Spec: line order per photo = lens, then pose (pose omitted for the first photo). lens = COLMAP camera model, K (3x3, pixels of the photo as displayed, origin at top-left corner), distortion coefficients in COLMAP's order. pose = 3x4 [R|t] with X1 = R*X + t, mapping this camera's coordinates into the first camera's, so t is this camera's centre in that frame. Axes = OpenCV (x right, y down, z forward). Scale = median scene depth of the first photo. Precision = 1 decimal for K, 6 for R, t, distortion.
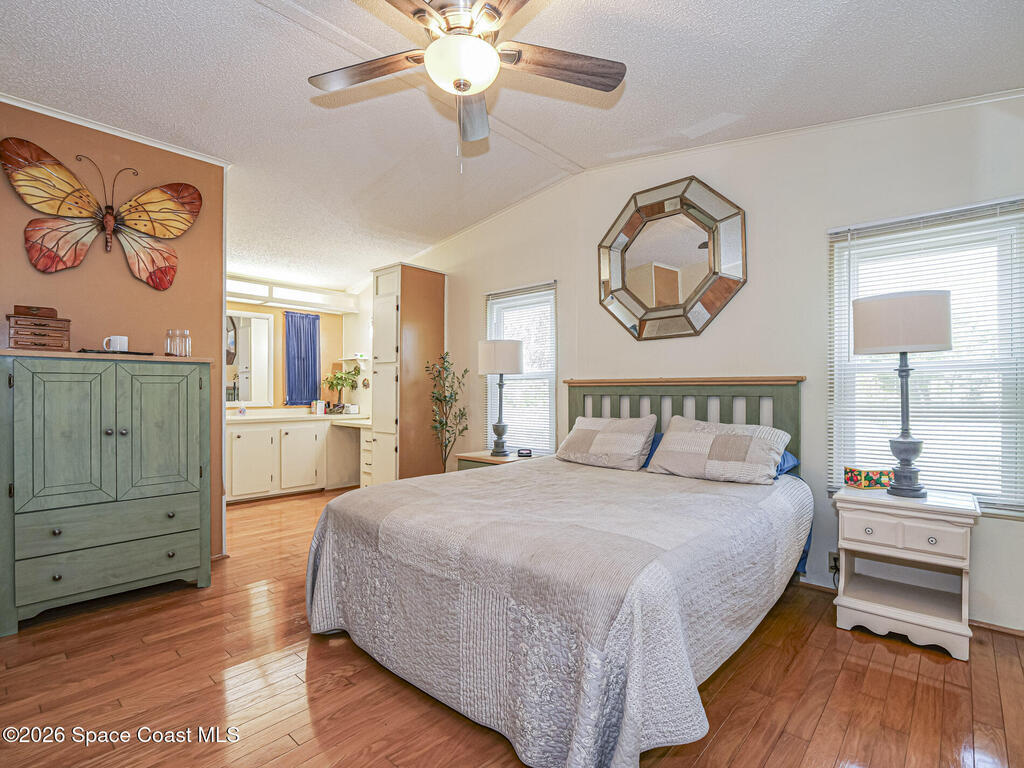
lens RADIAL K [[501.8, 0, 512.0], [0, 501.8, 384.0], [0, 0, 1]] dist [-0.015067, -0.001245]
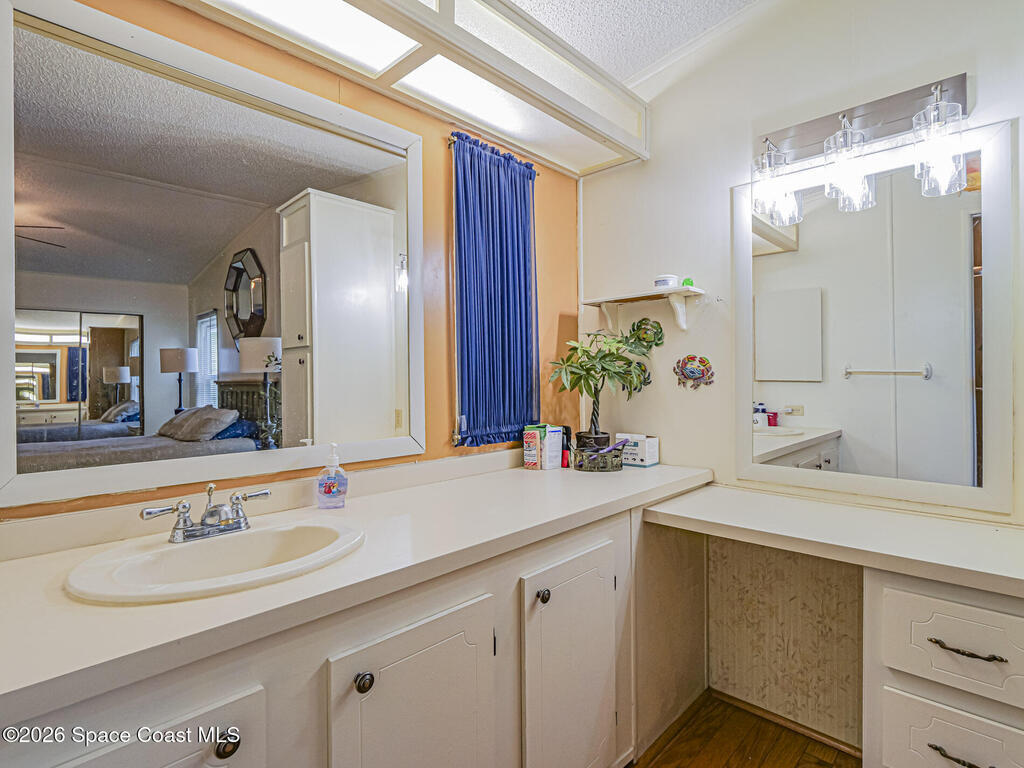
lens RADIAL K [[510.8, 0, 509.4], [0, 510.8, 379.8], [0, 0, 1]] dist [-0.015312, -0.000050]
pose [[0.999397, -0.004670, -0.034407, -0.397419], [0.004996, 0.999943, 0.009392, 0.000439], [0.034361, -0.009558, 0.999364, 0.673184]]
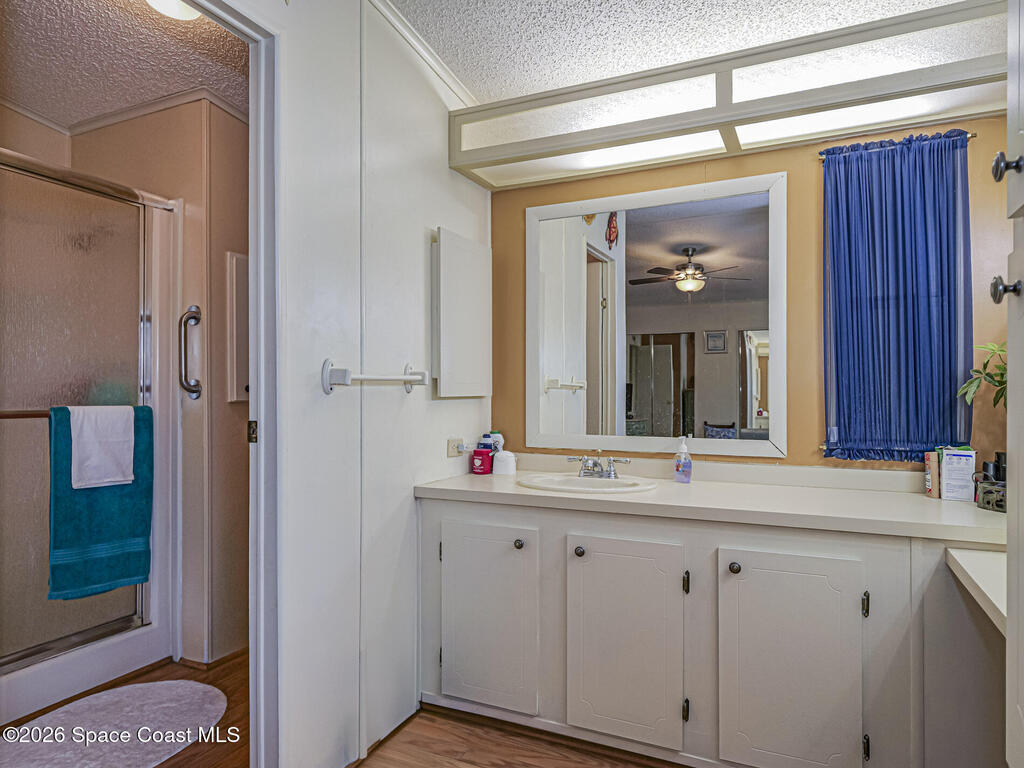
lens RADIAL K [[640.8, 0, 512.0], [0, 640.8, 384.0], [0, 0, 1]] dist [-0.003561, -0.000196]
pose [[0.289206, -0.007026, -0.957241, -0.128617], [0.014345, 0.999893, -0.003005, -0.003234], [0.957159, -0.012862, 0.289276, 0.678866]]
